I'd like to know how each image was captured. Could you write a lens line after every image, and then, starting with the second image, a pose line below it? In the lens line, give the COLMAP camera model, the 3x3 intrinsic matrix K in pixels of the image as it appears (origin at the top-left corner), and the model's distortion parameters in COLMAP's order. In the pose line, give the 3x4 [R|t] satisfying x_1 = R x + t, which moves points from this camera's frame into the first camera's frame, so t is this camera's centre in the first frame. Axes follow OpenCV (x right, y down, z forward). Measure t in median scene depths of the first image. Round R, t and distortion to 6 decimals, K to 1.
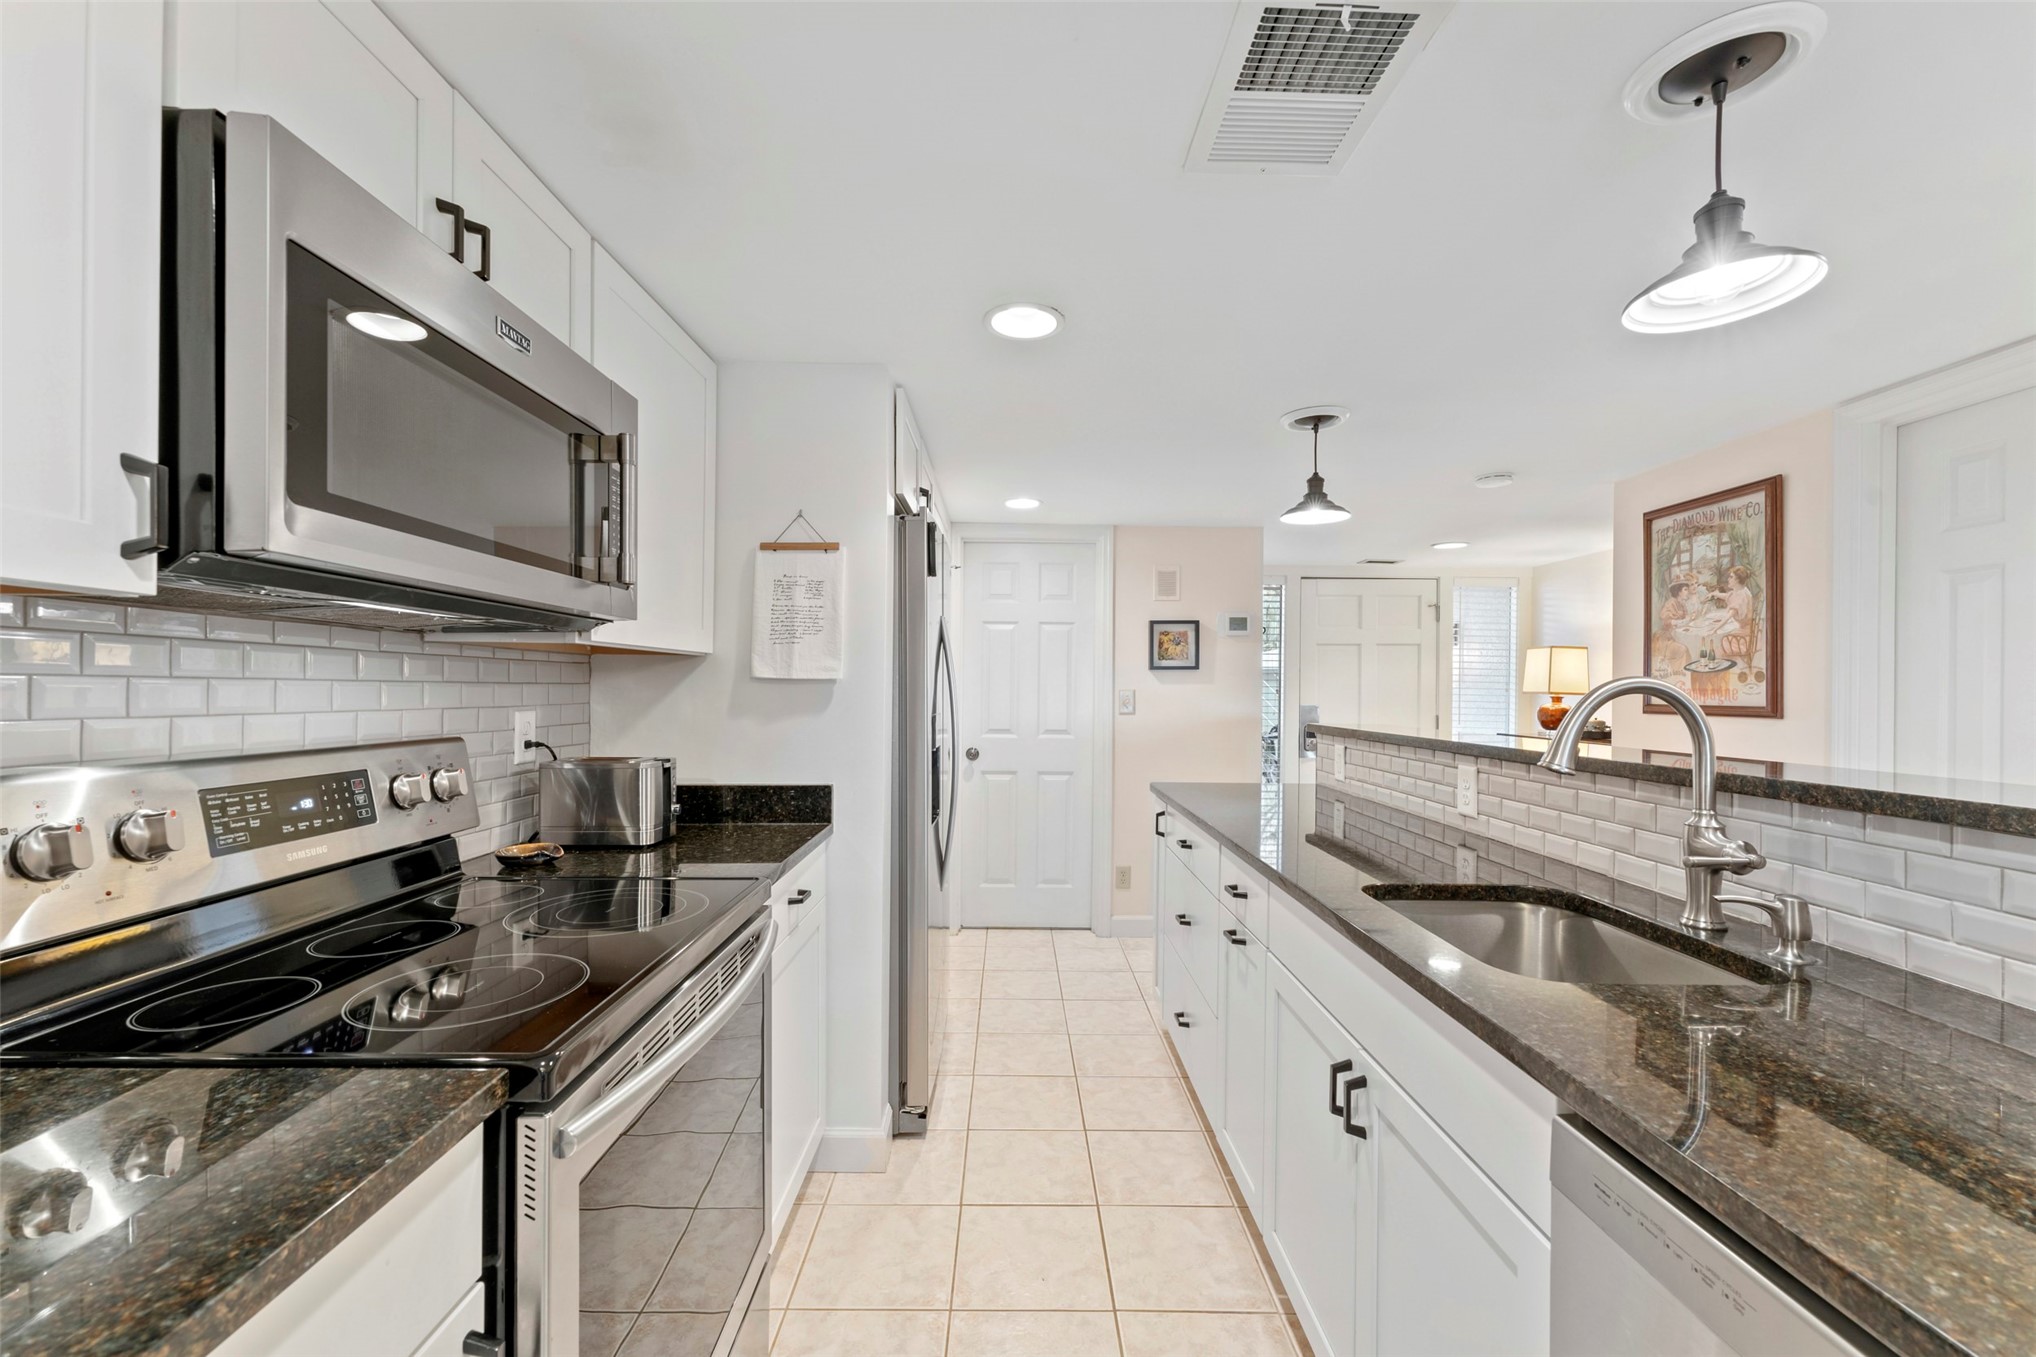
lens RADIAL K [[815.8, 0, 1006.9], [0, 815.8, 689.9], [0, 0, 1]] dist [0.002843, -0.000376]
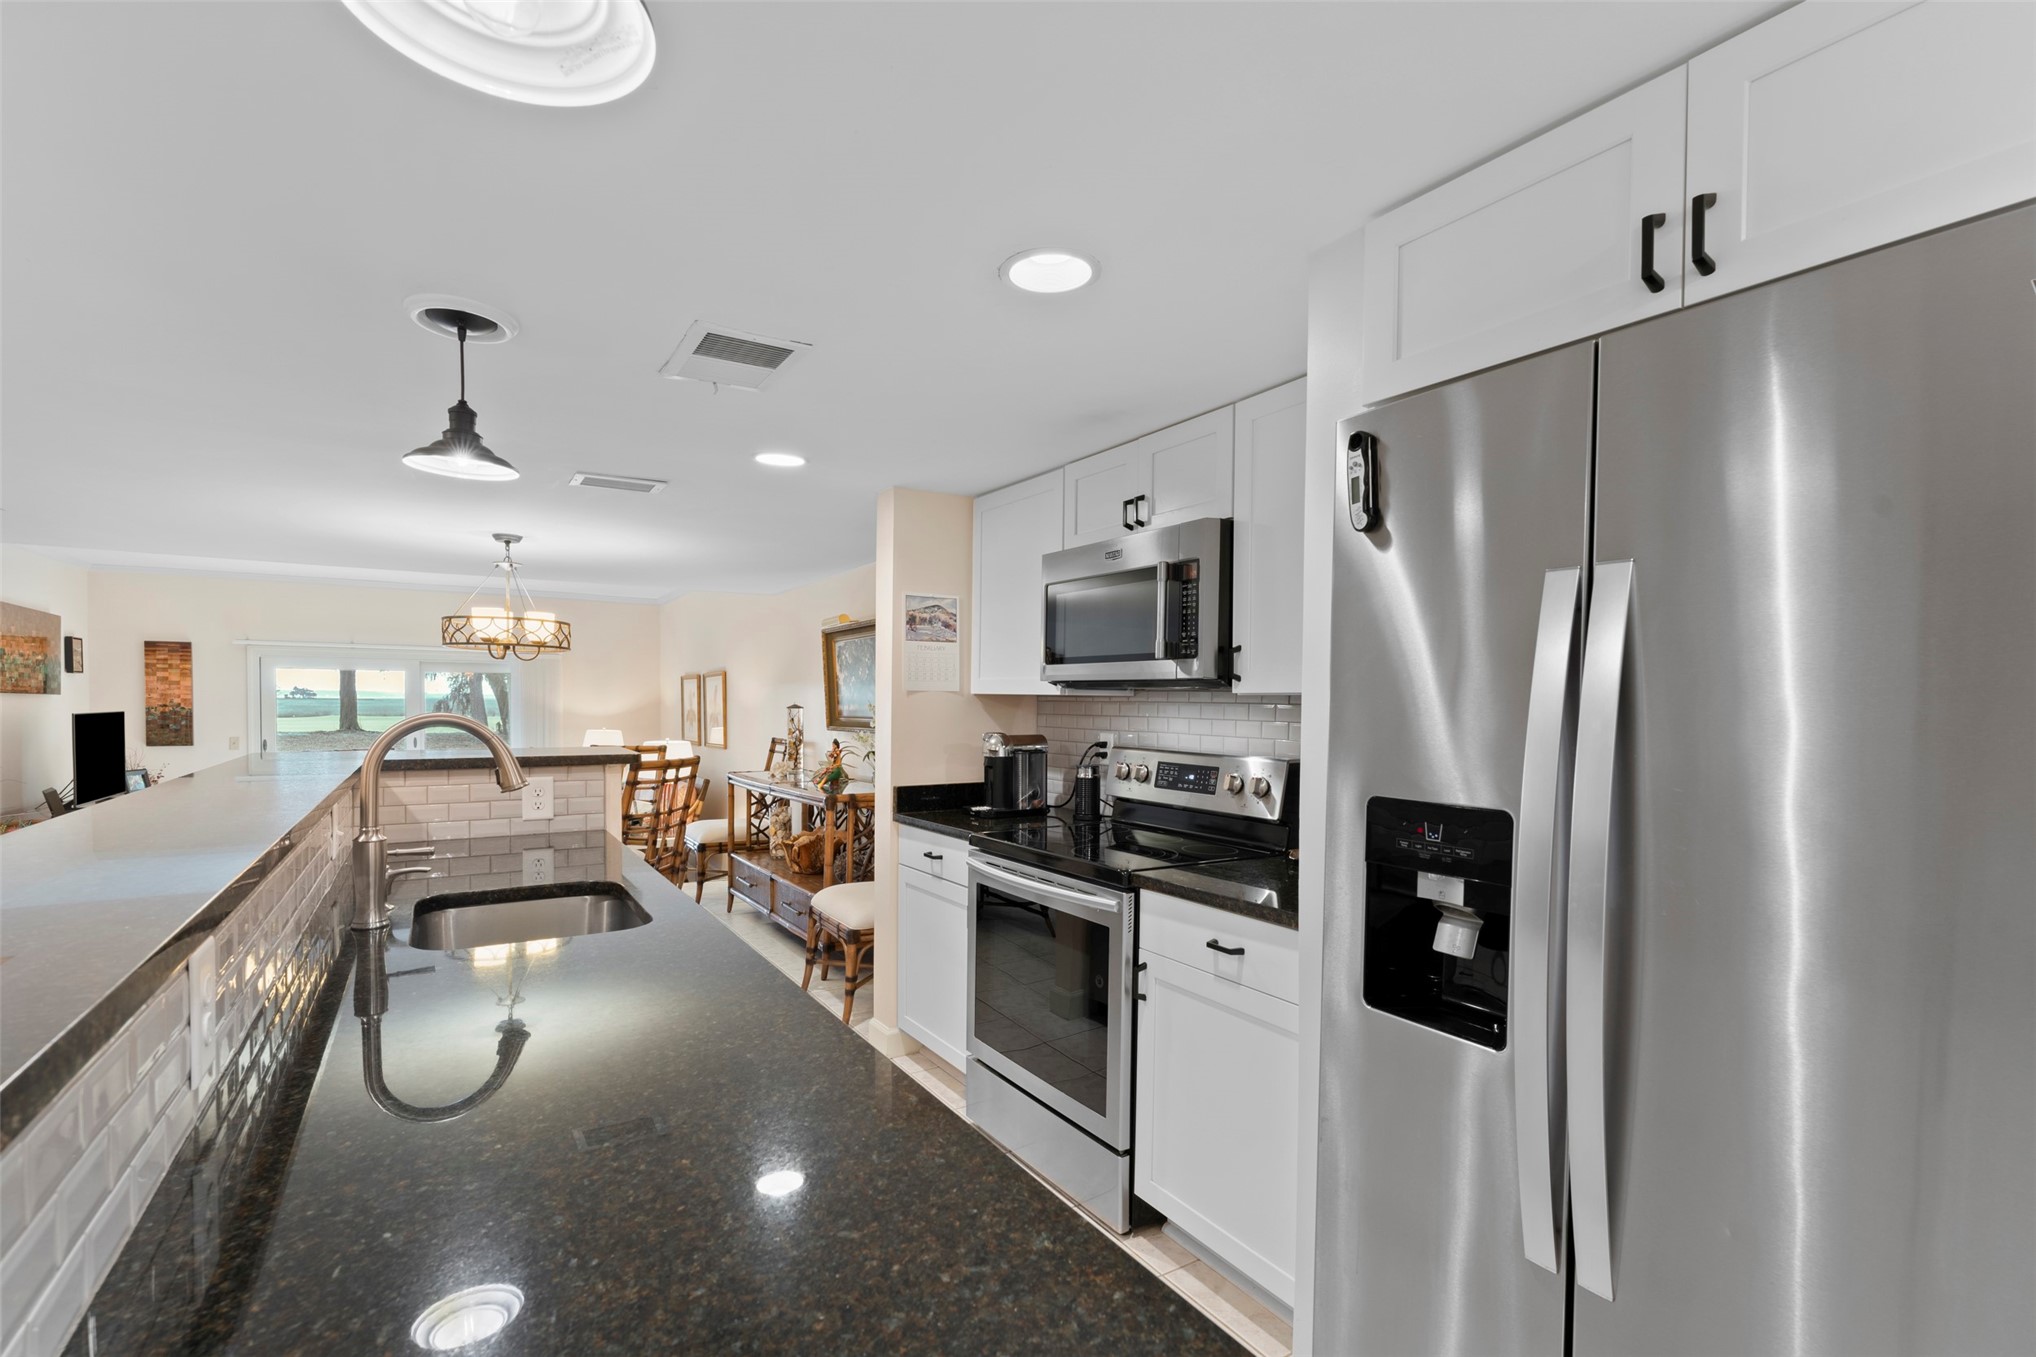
lens RADIAL K [[903.6, 0, 993.1], [0, 903.6, 705.4], [0, 0, 1]] dist [-0.000766, 0.000978]
pose [[-0.850578, -0.012463, -0.525701, 0.545127], [-0.016137, 0.999867, 0.002405, -0.030050], [0.525602, 0.010529, -0.850666, 1.785475]]
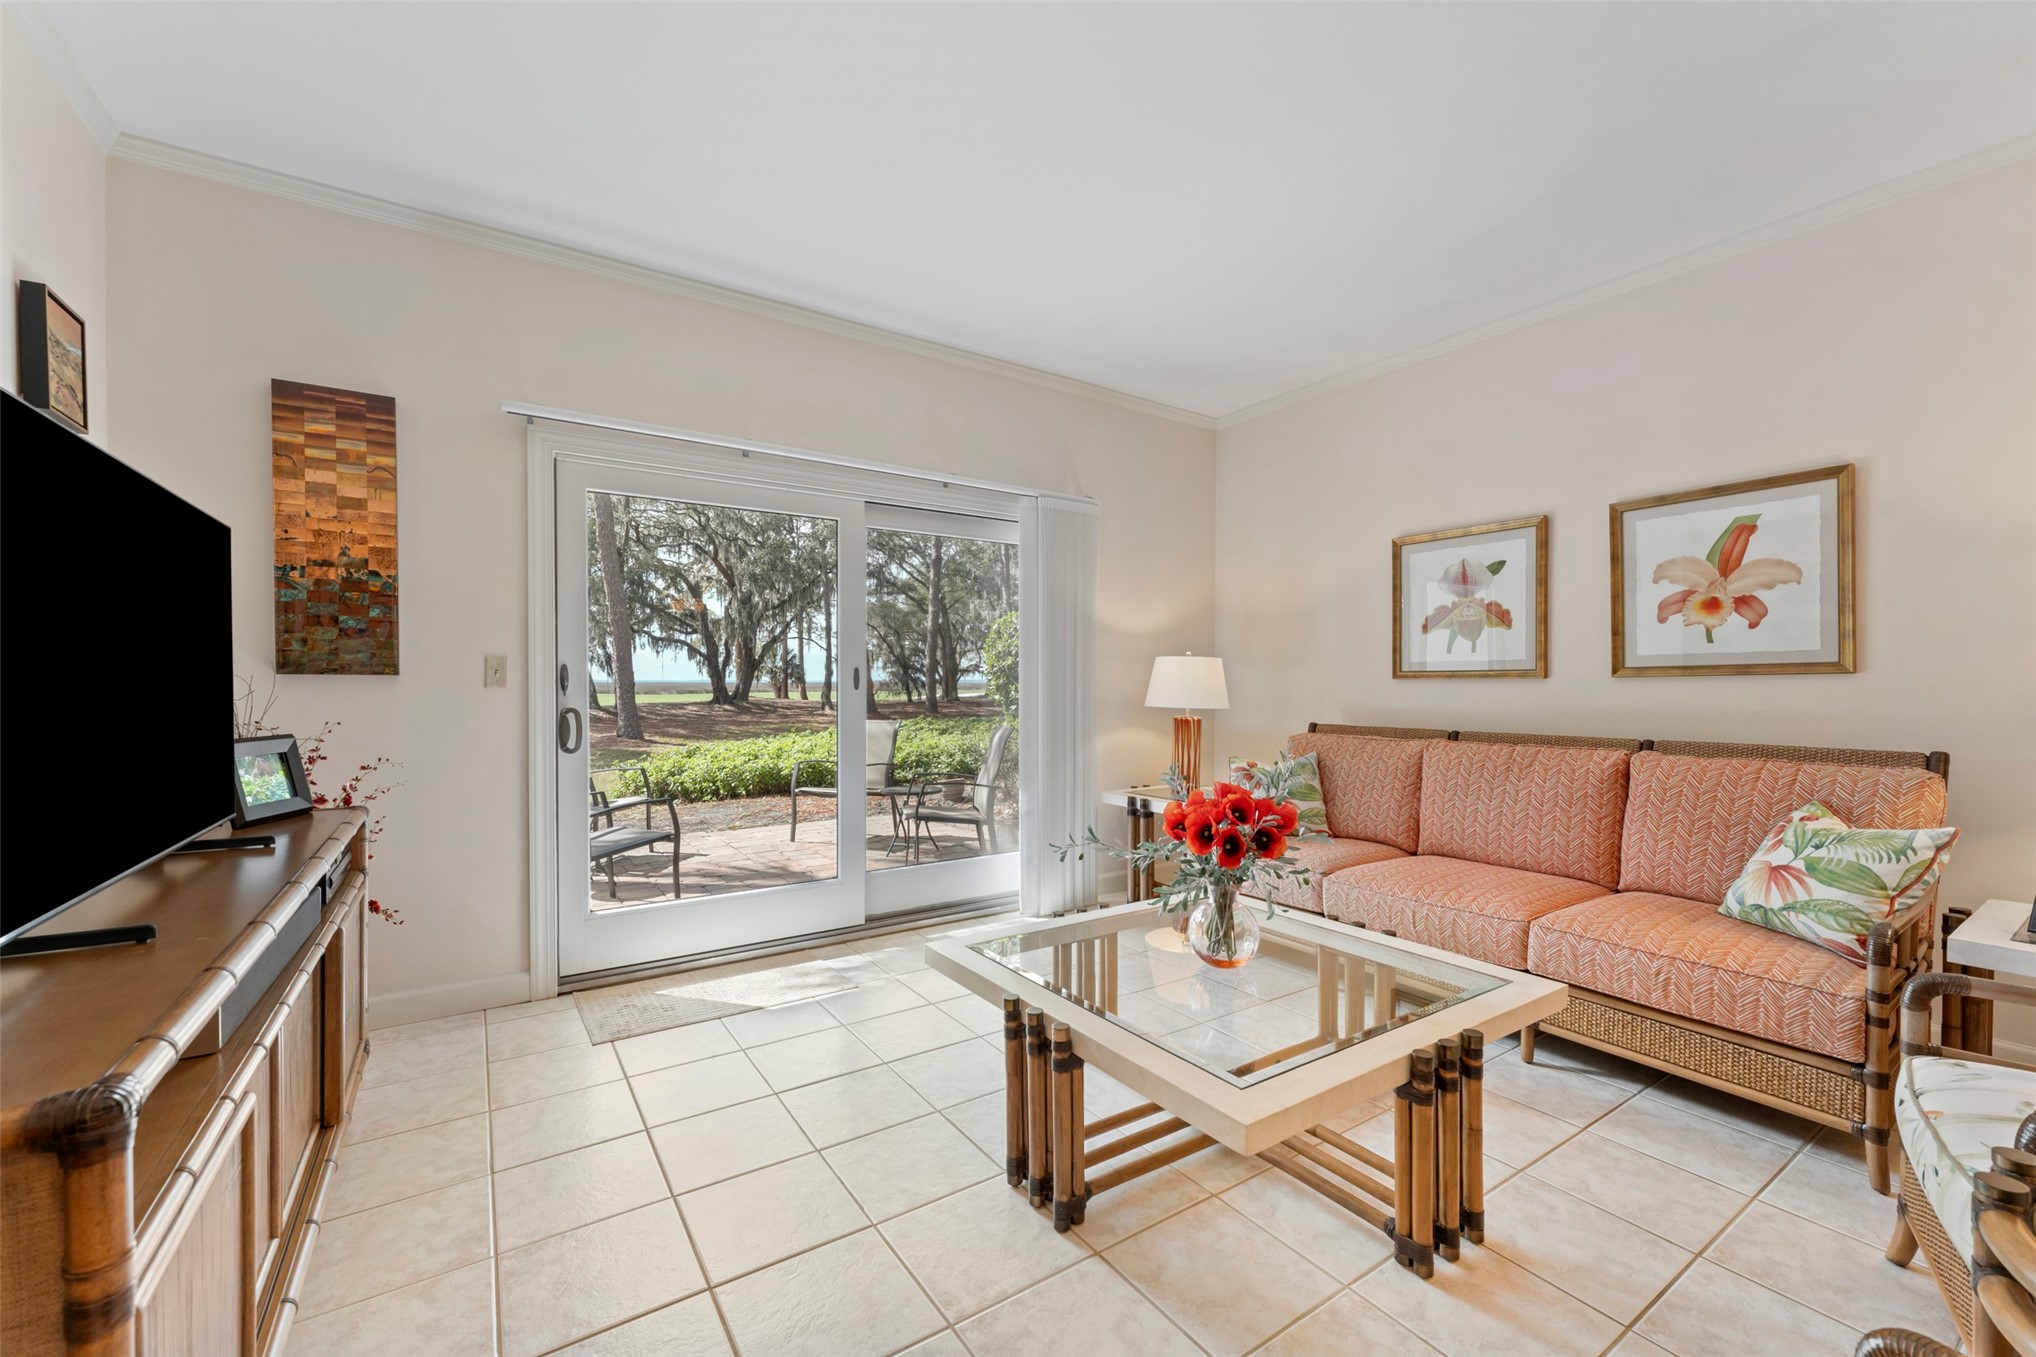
lens RADIAL K [[815.8, 0, 998.5], [0, 815.8, 680.0], [0, 0, 1]] dist [0.002843, -0.000376]
pose [[-0.835266, -0.013356, -0.549683, 1.471216], [-0.010900, 0.999911, -0.007734, 0.255429], [0.549738, -0.000468, -0.835337, -2.253231]]
